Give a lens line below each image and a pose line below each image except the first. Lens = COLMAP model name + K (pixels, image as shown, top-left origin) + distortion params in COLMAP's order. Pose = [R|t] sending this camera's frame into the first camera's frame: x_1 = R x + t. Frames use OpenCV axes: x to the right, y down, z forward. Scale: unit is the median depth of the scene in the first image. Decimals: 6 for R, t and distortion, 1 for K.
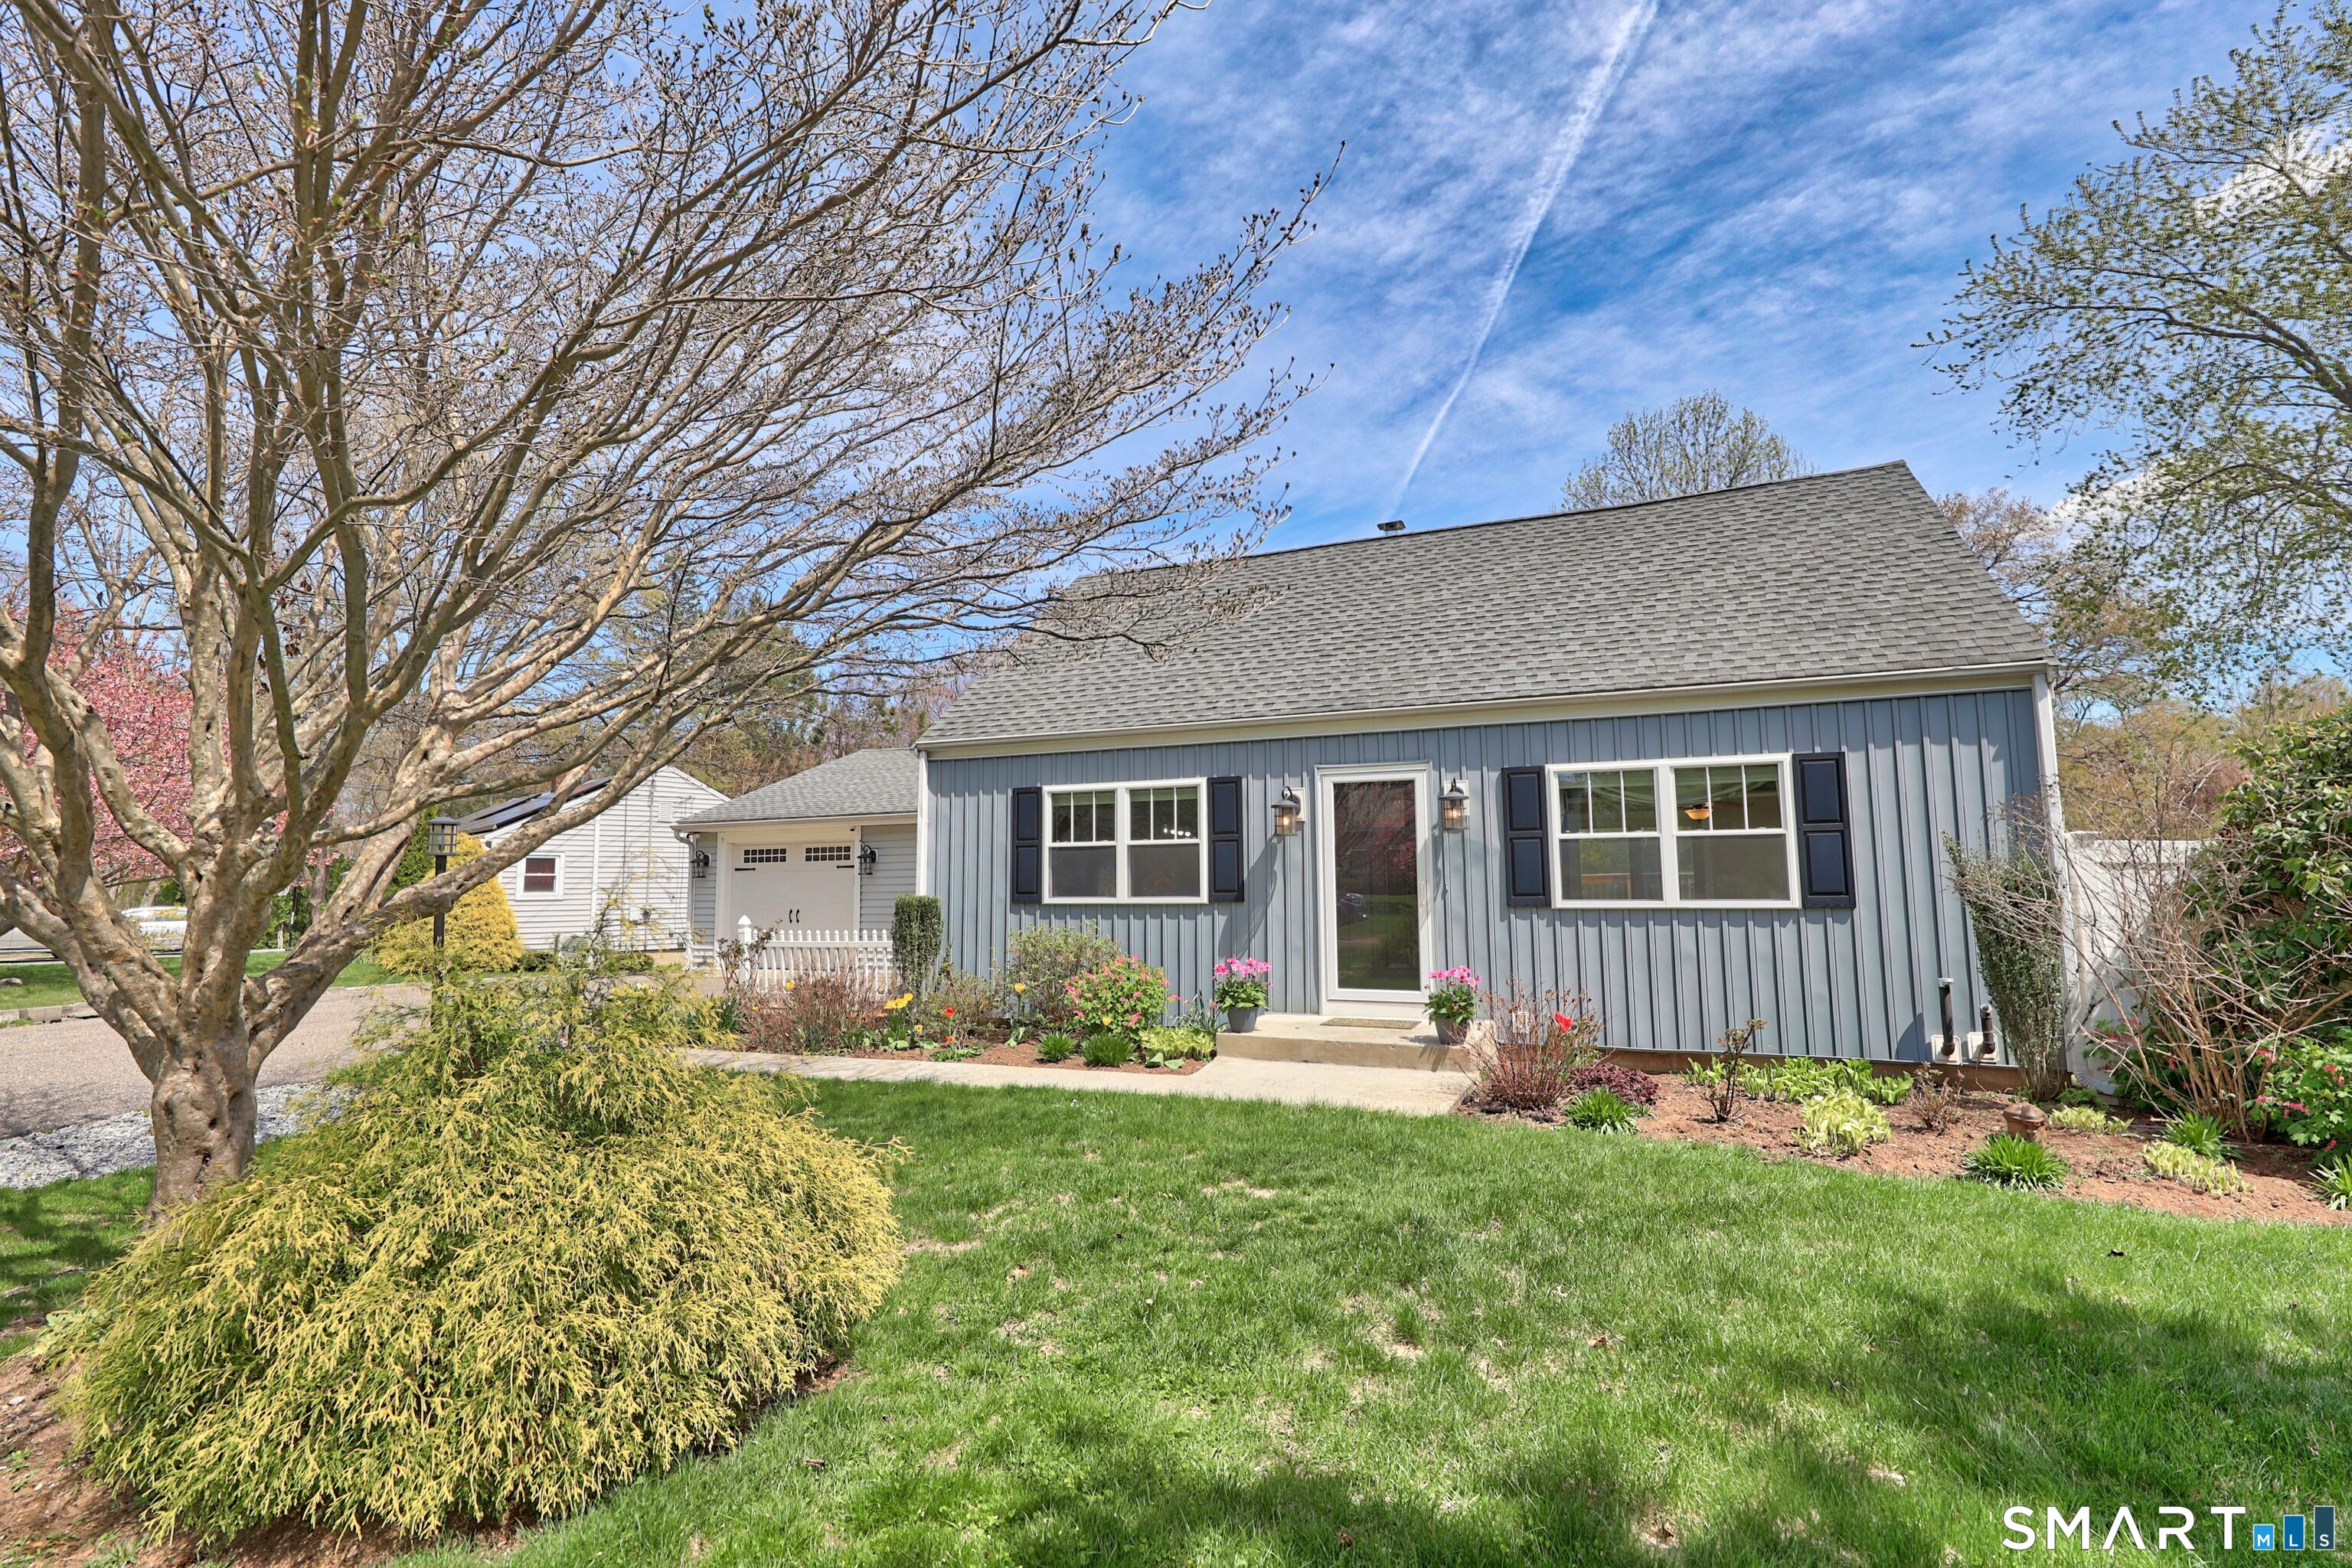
lens RADIAL K [[1078.7, 0, 1172.6], [0, 1078.7, 784.5], [0, 0, 1]] dist [-0.002597, 0.000042]
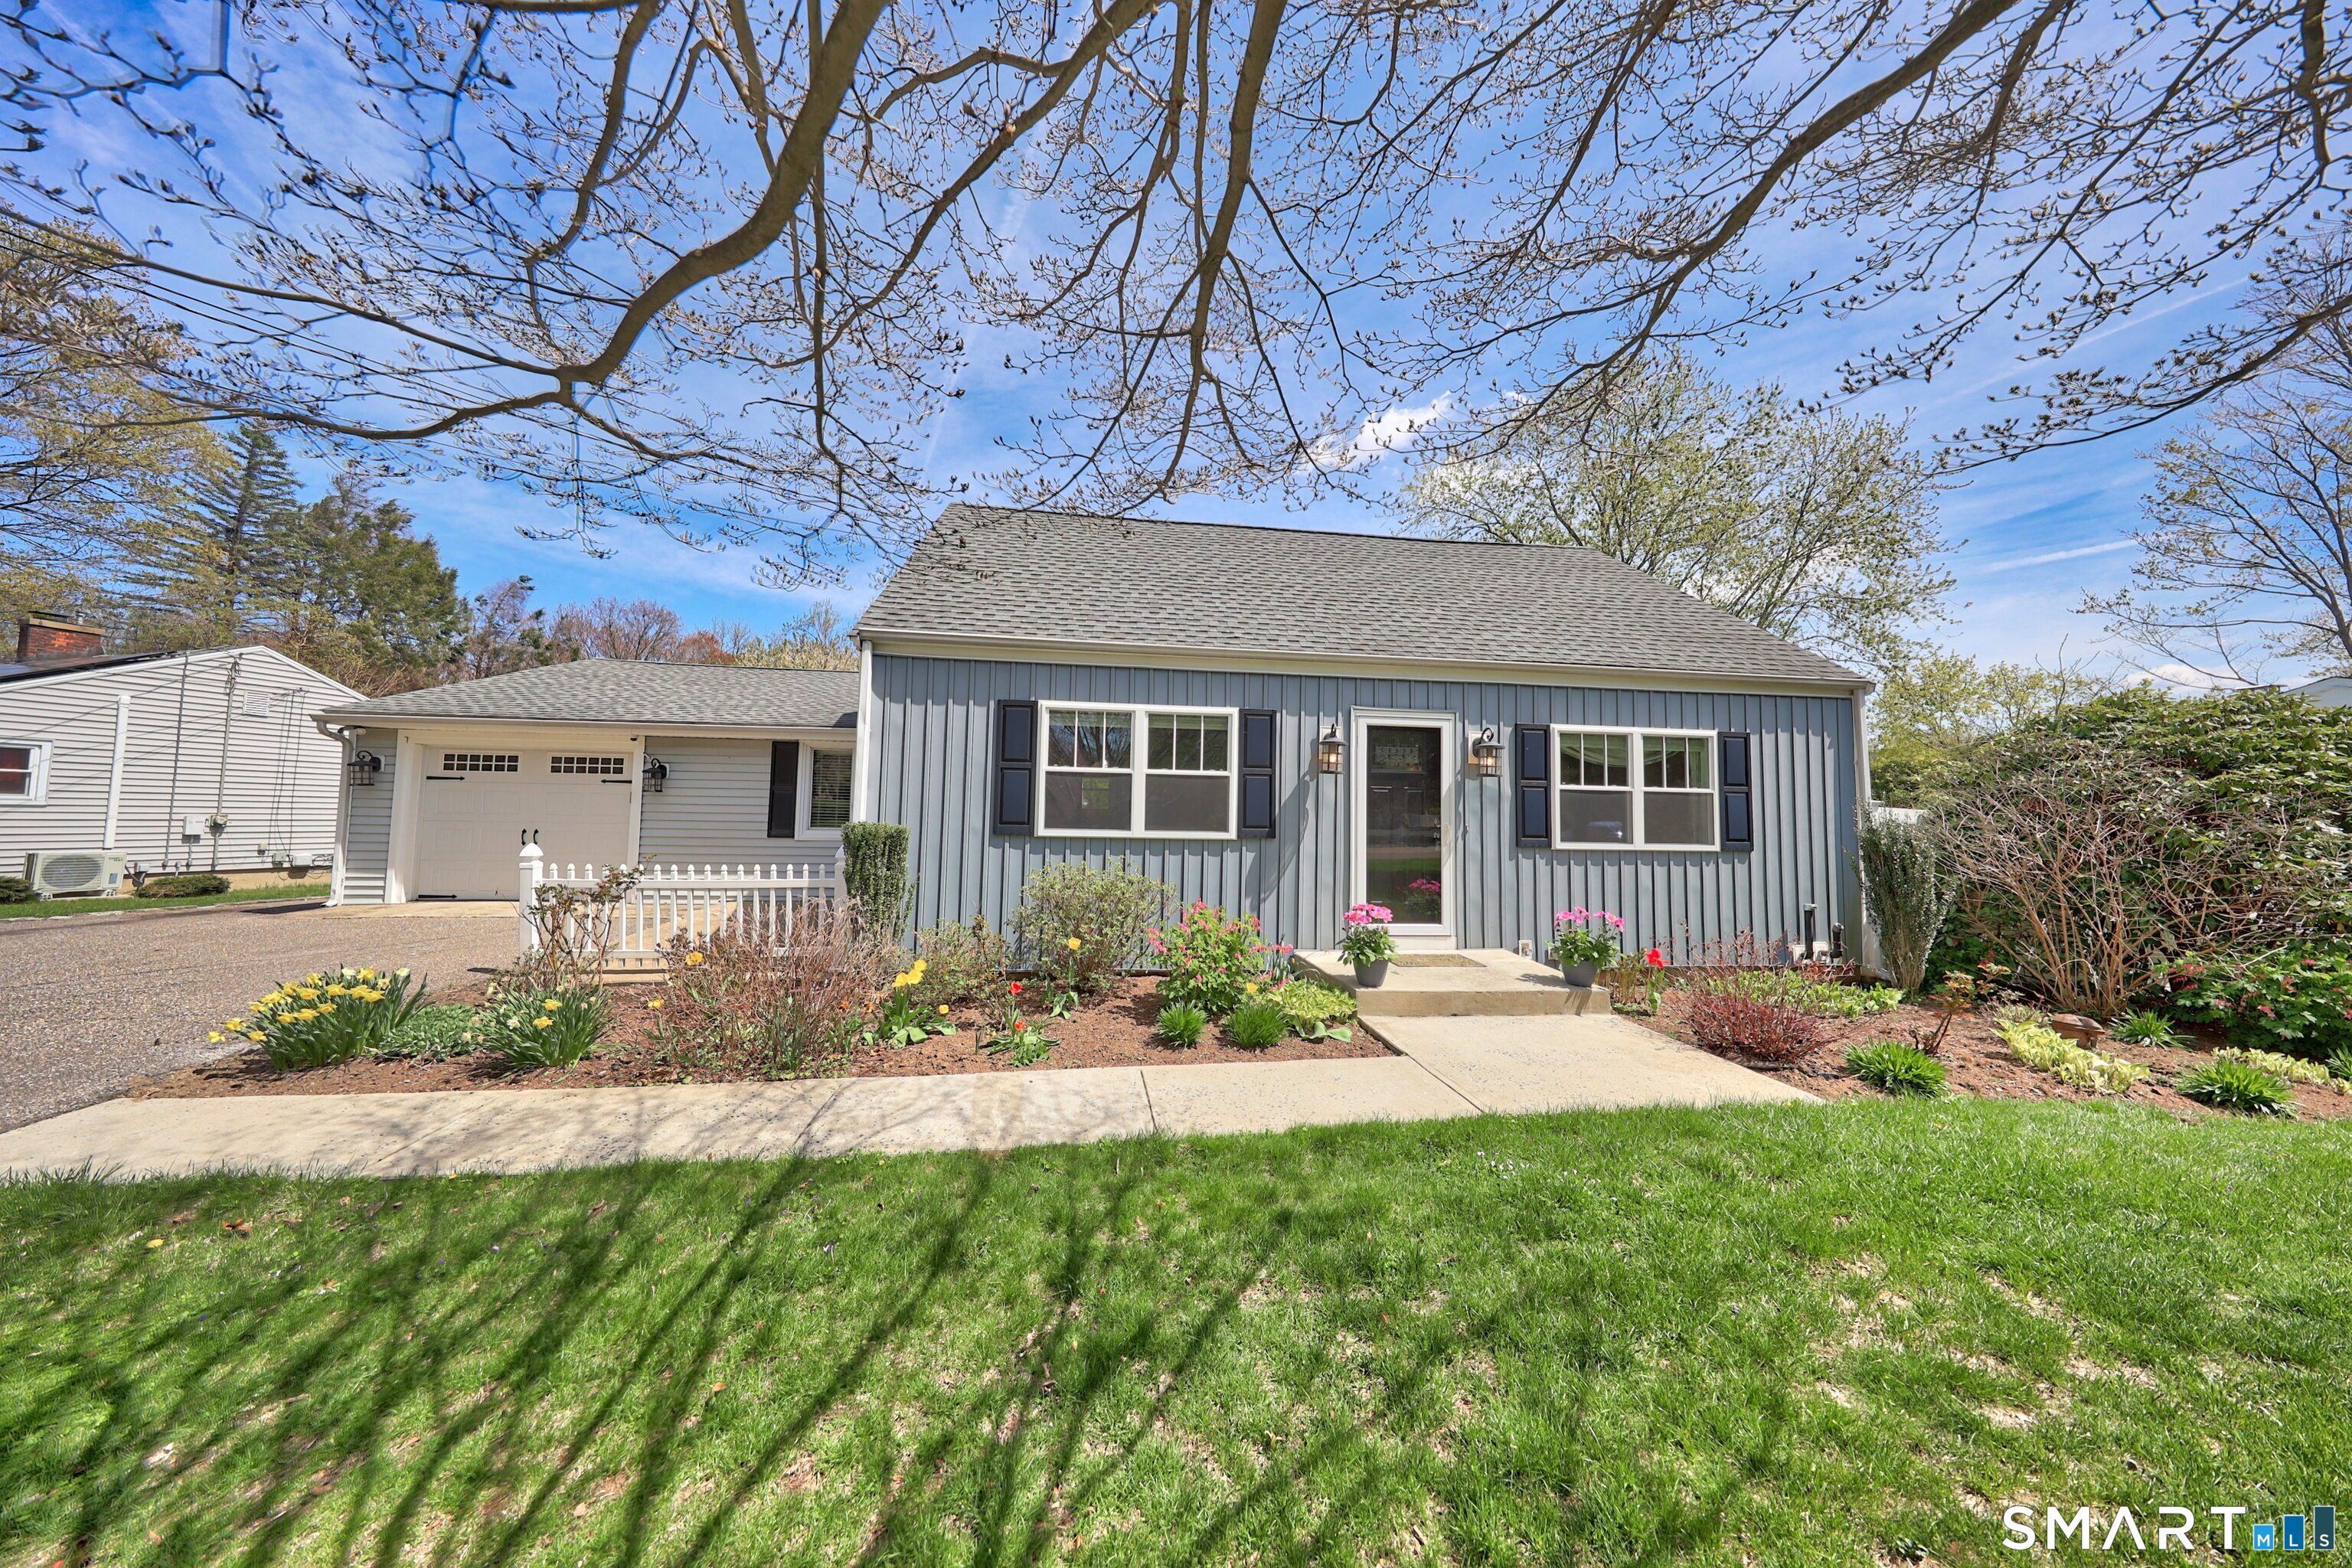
lens RADIAL K [[691.2, 0, 1173.1], [0, 691.2, 778.0], [0, 0, 1]] dist [-0.000884, -0.000029]
pose [[0.863798, 0.051408, 0.501208, -0.319069], [-0.074143, 0.996921, 0.025528, 0.043180], [-0.498353, -0.059212, 0.864950, 0.488093]]
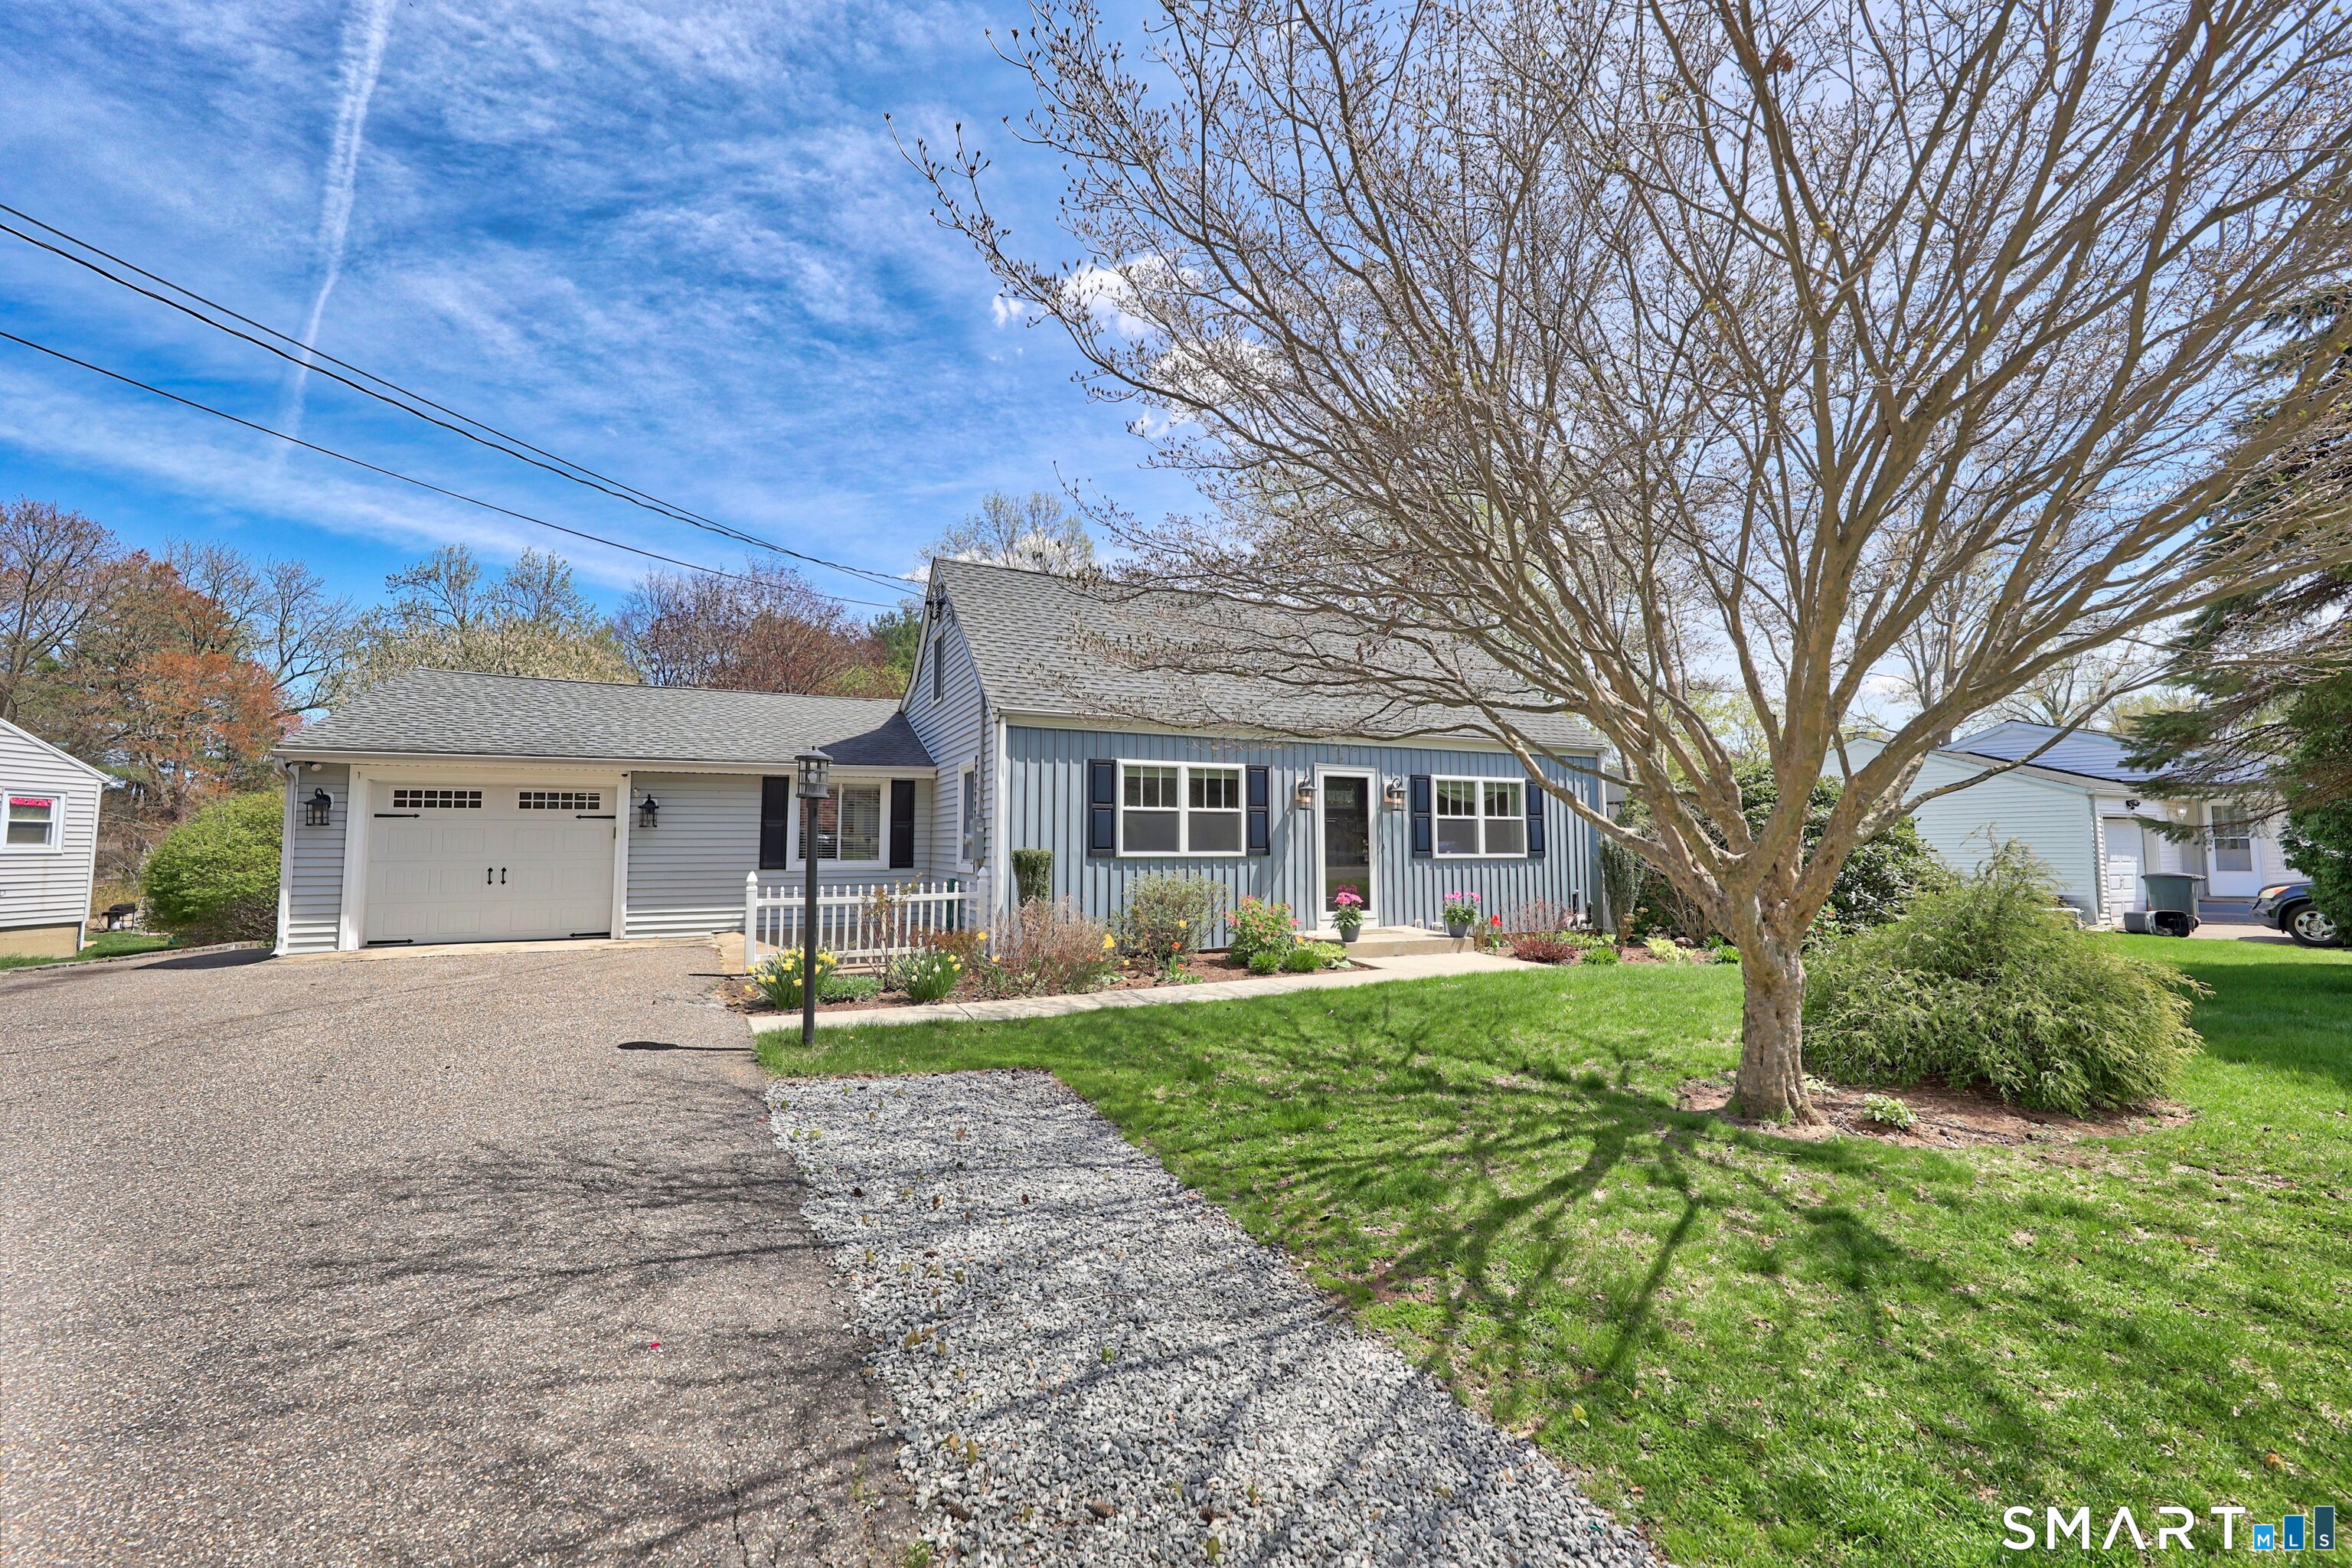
lens RADIAL K [[943.7, 0, 1173.9], [0, 943.7, 775.1], [0, 0, 1]] dist [0.001786, -0.000663]
pose [[0.665163, 0.062326, 0.744093, -0.908300], [-0.076895, 0.996930, -0.014766, 0.031006], [-0.742728, -0.047395, 0.667913, 0.262569]]
